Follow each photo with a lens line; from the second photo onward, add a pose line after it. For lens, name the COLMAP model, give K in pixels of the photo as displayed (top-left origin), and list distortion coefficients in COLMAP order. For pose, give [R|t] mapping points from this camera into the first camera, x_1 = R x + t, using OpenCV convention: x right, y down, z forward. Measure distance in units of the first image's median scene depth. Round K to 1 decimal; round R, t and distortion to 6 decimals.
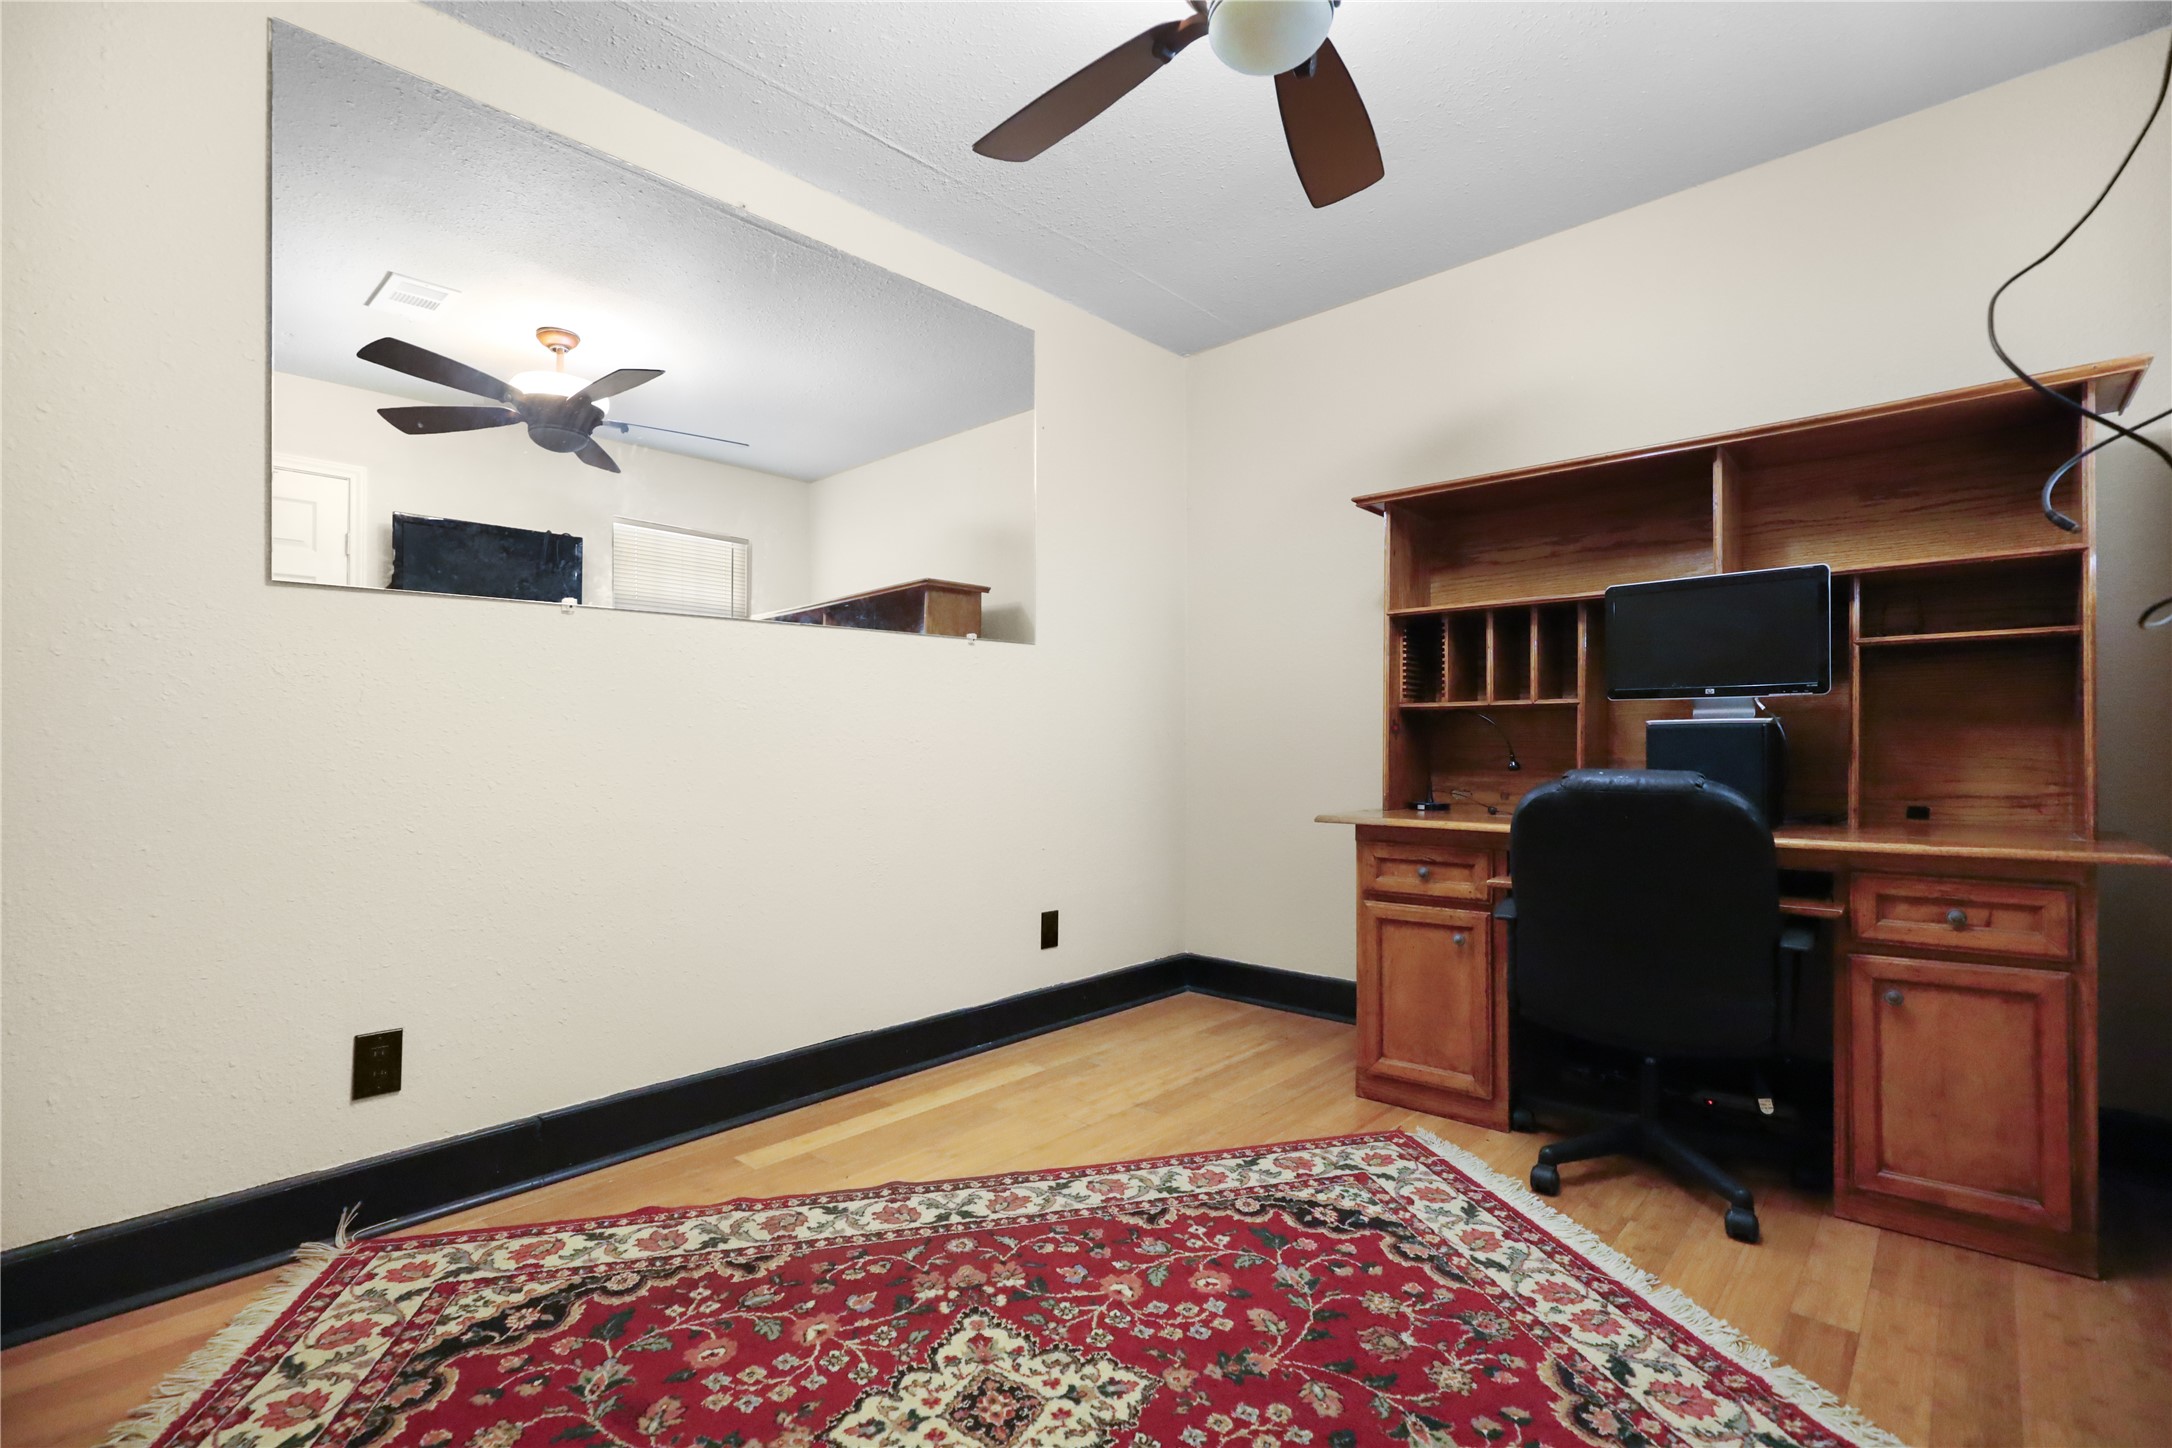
lens RADIAL K [[976.4, 0, 1084.3], [0, 976.4, 732.2], [0, 0, 1]] dist [-0.000514, 0.000038]
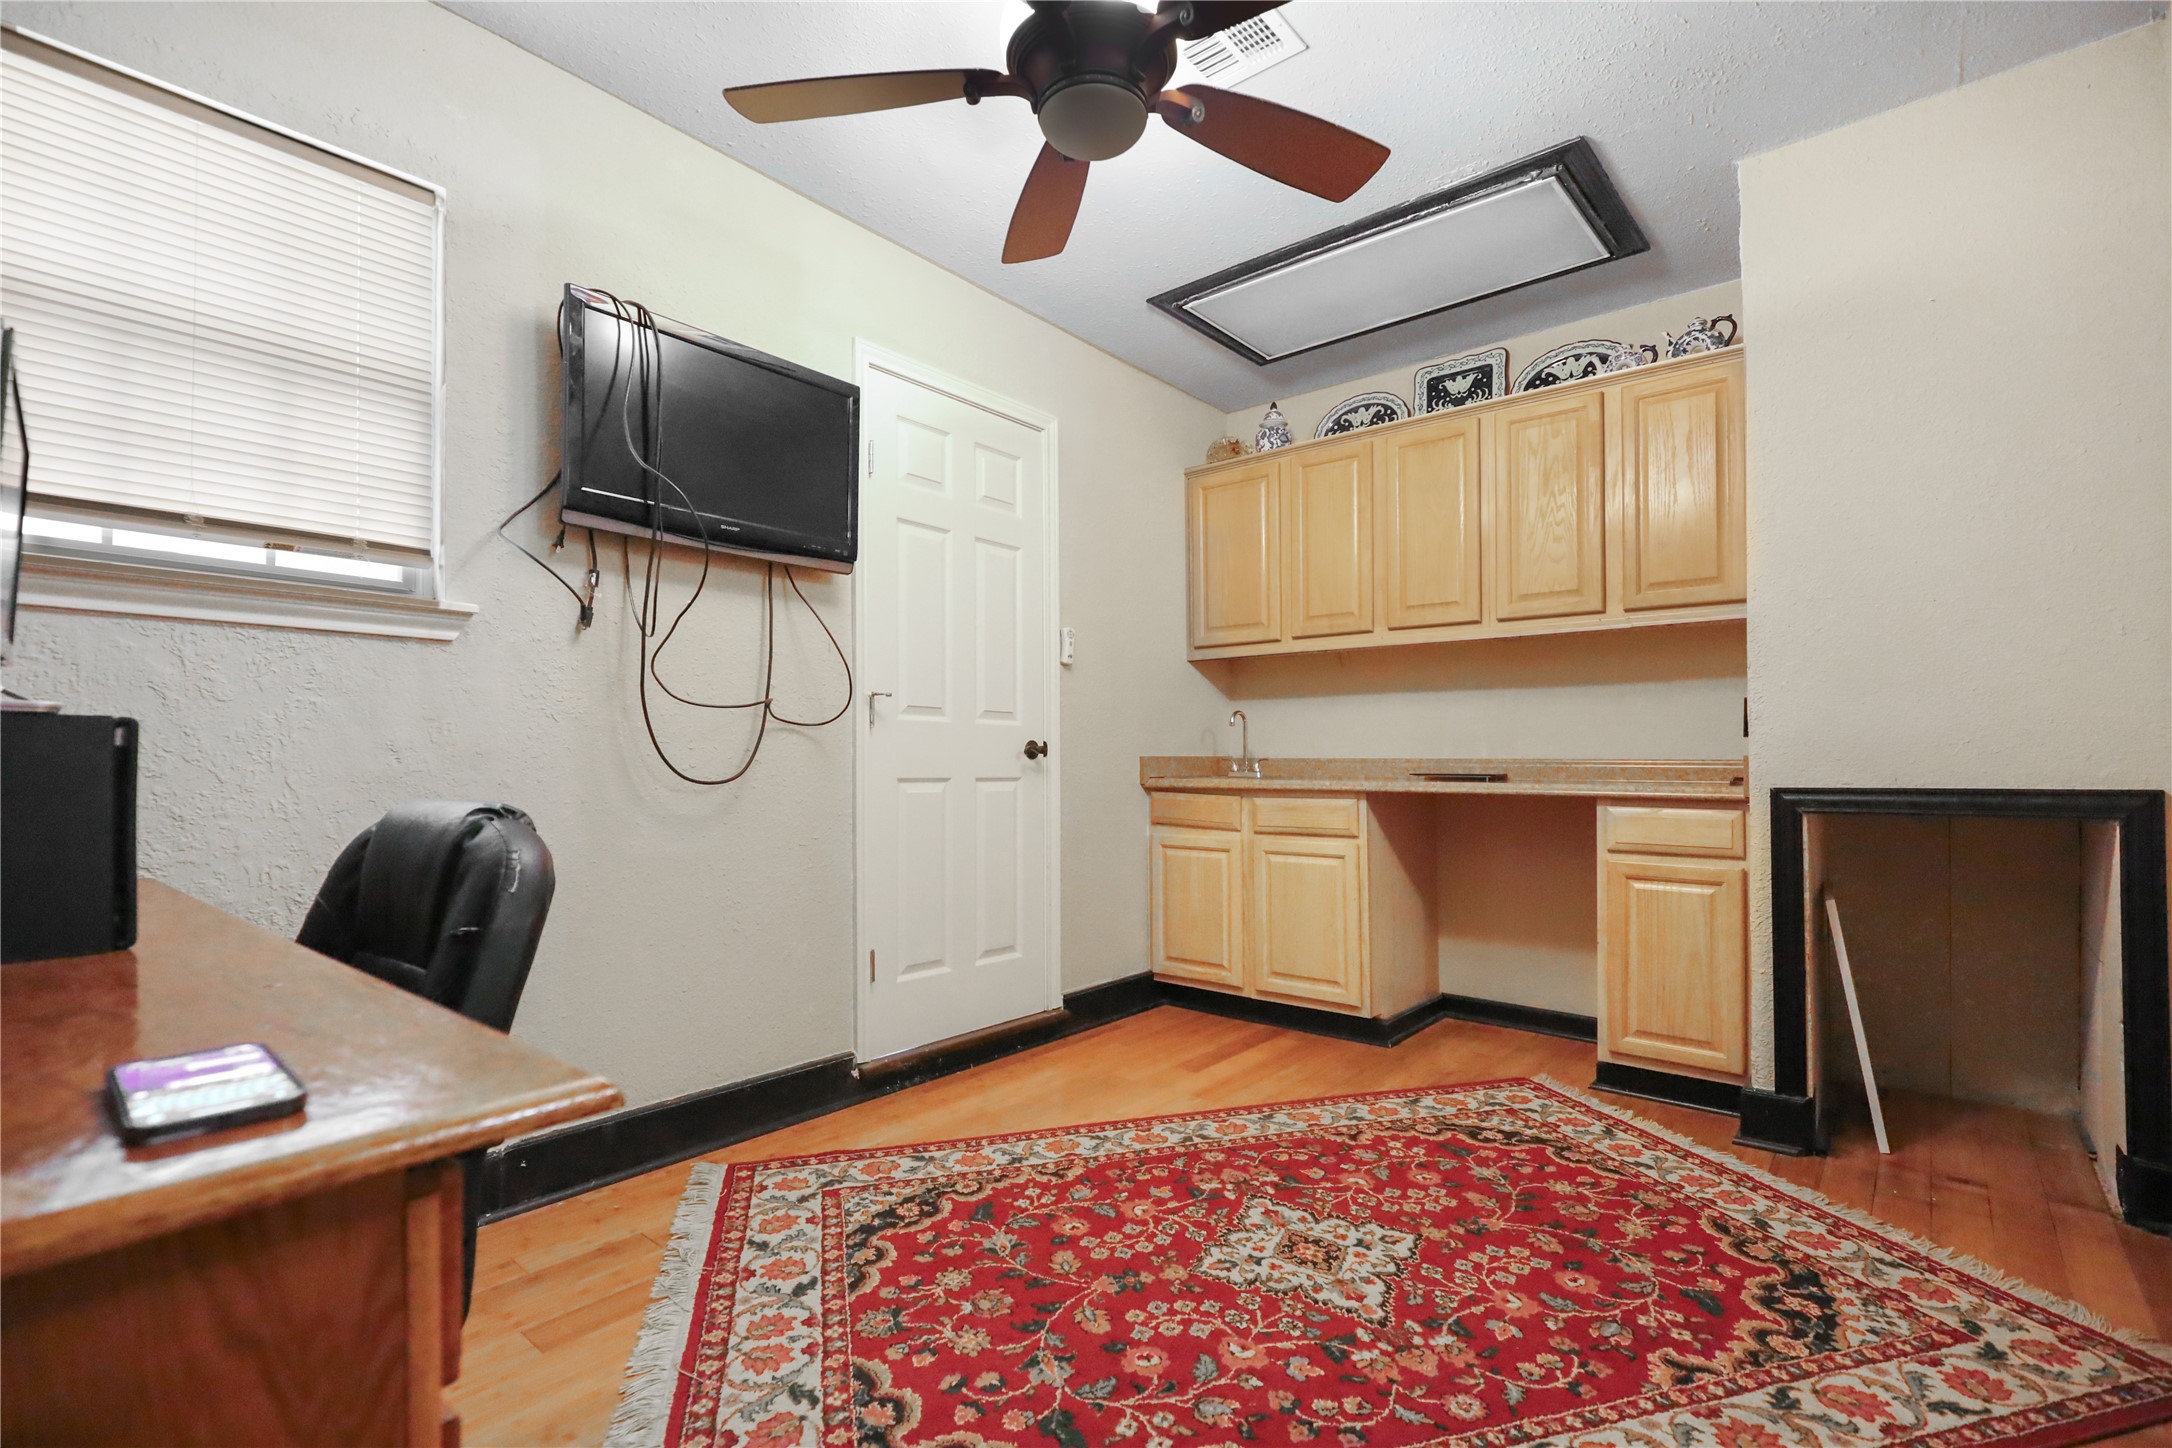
lens RADIAL K [[976.4, 0, 1084.3], [0, 976.4, 732.2], [0, 0, 1]] dist [-0.000514, 0.000038]
pose [[-0.999363, 0.001267, -0.035657, 0.228440], [0.002833, 0.999032, -0.043897, 0.029493], [0.035567, -0.043970, -0.998400, 2.025394]]
